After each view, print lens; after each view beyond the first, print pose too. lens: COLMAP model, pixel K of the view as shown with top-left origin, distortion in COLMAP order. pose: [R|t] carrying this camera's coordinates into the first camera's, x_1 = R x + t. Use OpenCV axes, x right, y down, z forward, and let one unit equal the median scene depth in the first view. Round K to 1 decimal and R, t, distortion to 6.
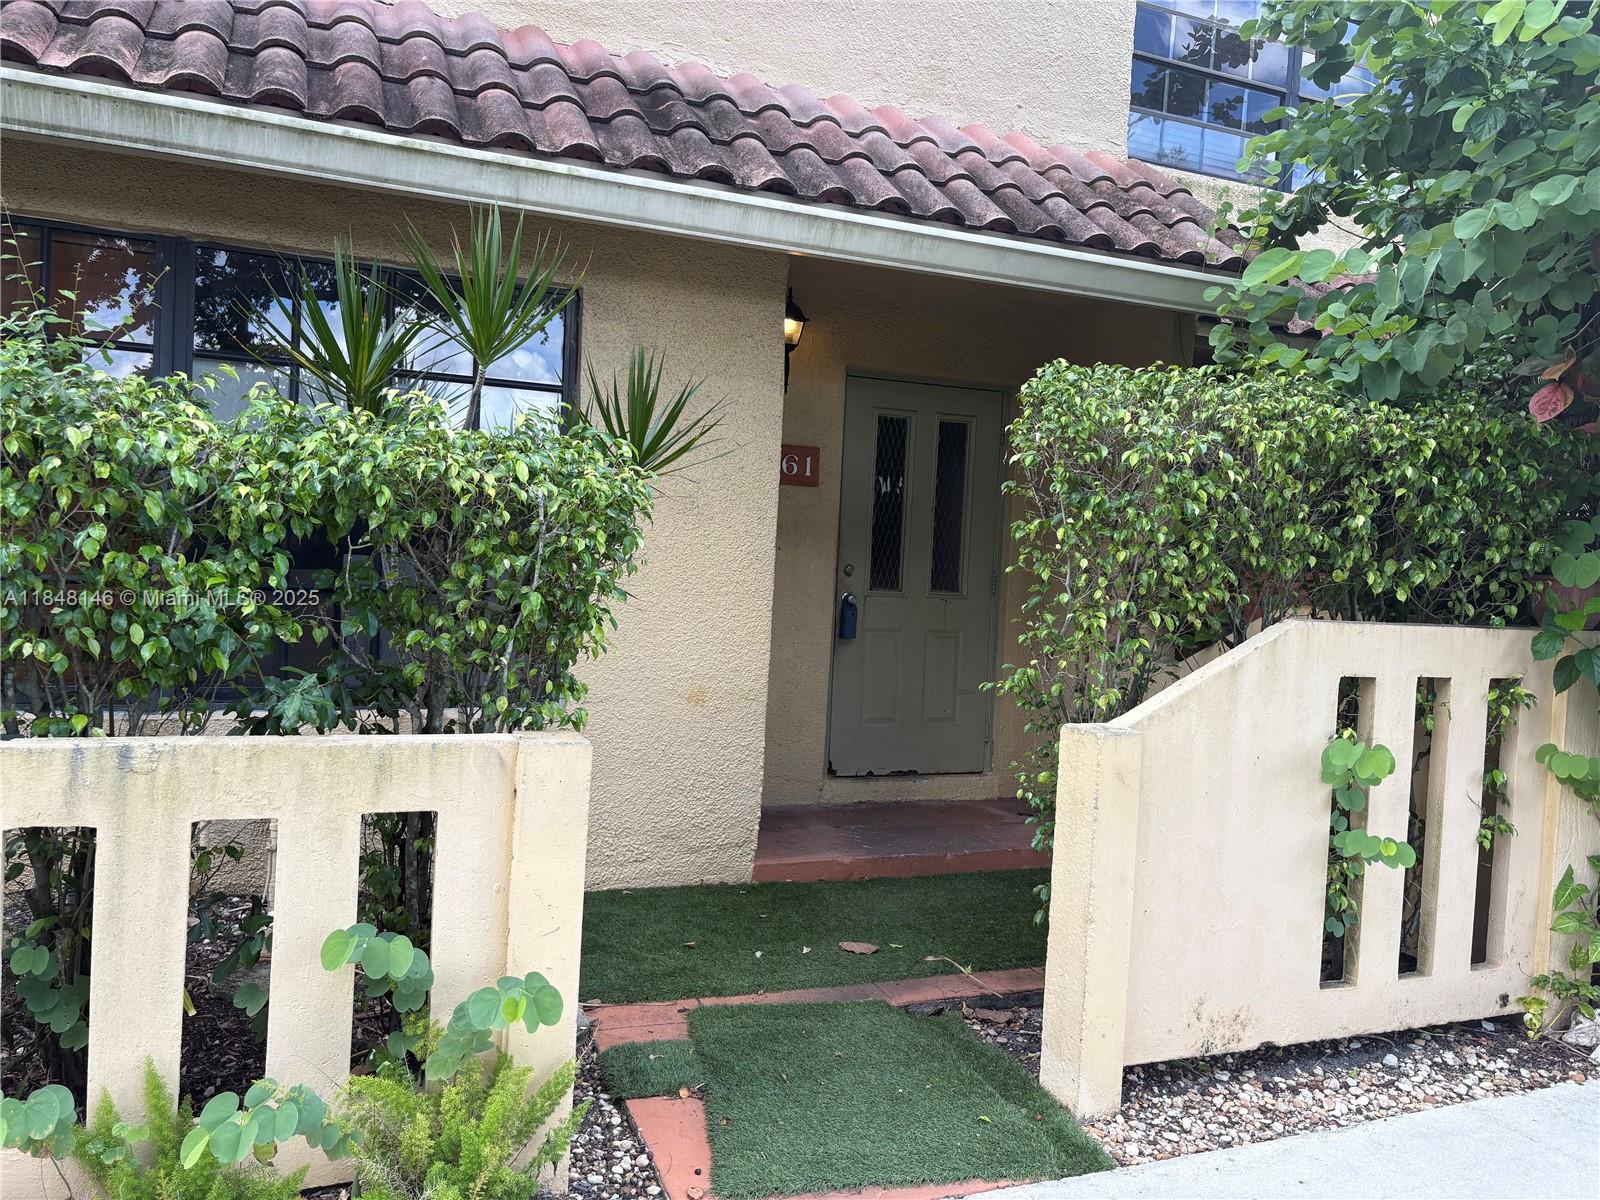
lens RADIAL K [[1223.8, 0, 800.0], [0, 1223.8, 600.0], [0, 0, 1]] dist [0.051077, -0.043088]
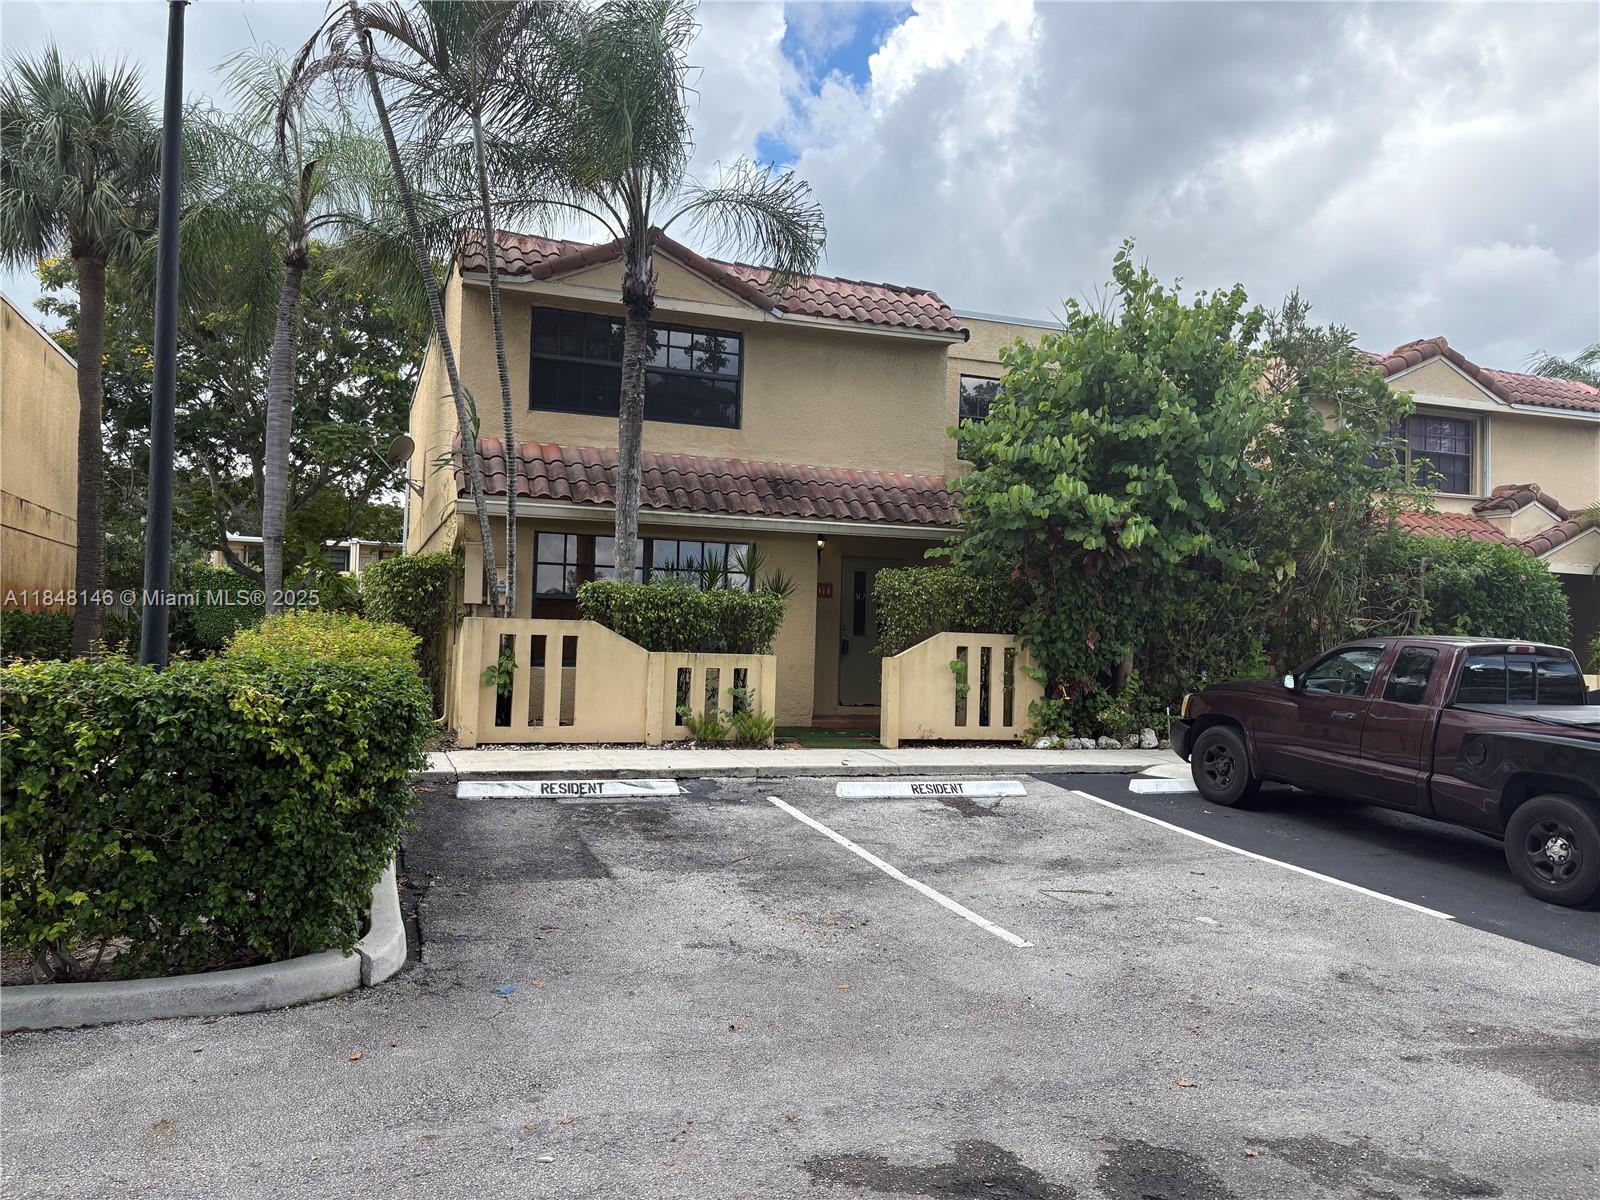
lens RADIAL K [[1223.8, 0, 800.0], [0, 1223.8, 600.0], [0, 0, 1]] dist [0.051077, -0.043088]
pose [[0.998479, -0.026298, -0.048461, 0.124549], [0.022658, 0.996986, -0.074205, 0.189118], [0.050266, 0.072994, 0.996065, -2.873749]]
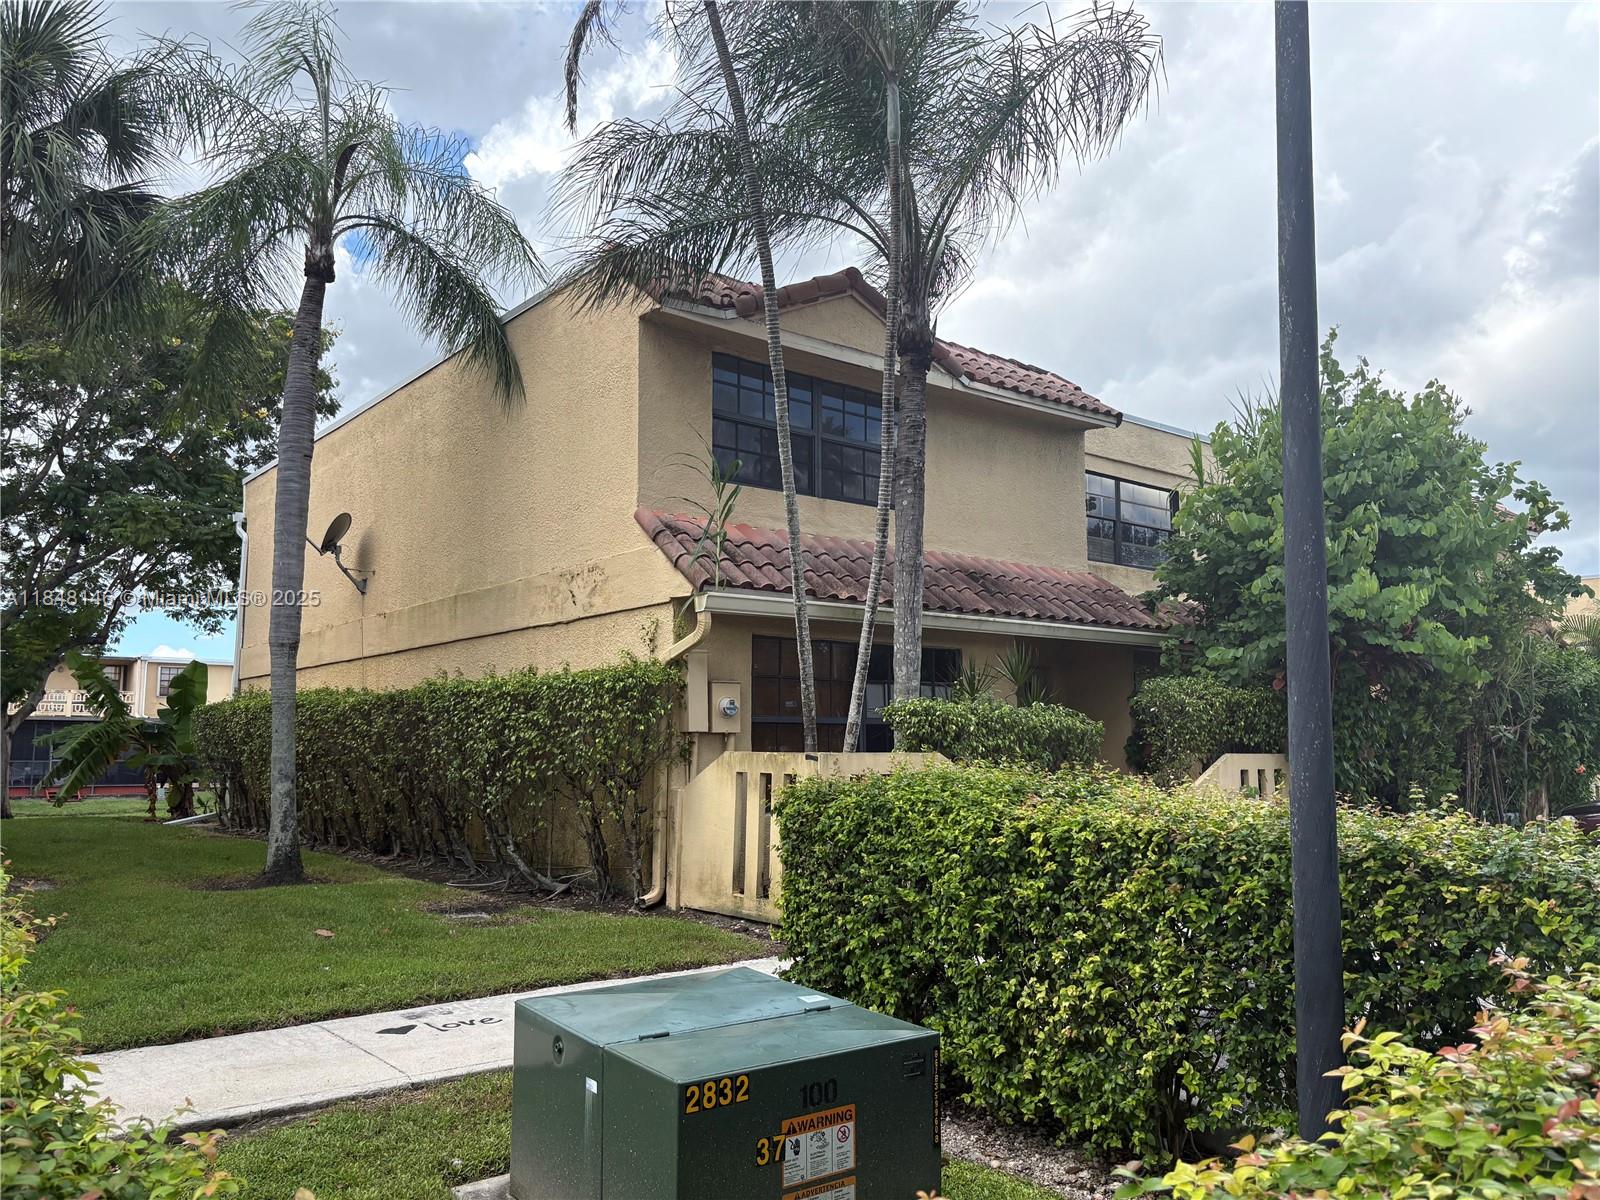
lens RADIAL K [[1223.8, 0, 800.0], [0, 1223.8, 600.0], [0, 0, 1]] dist [0.051077, -0.043088]
pose [[0.962069, -0.017136, 0.272267, -1.614757], [0.058361, 0.987848, -0.144048, 0.018292], [-0.266490, 0.154473, 0.951378, -1.941156]]
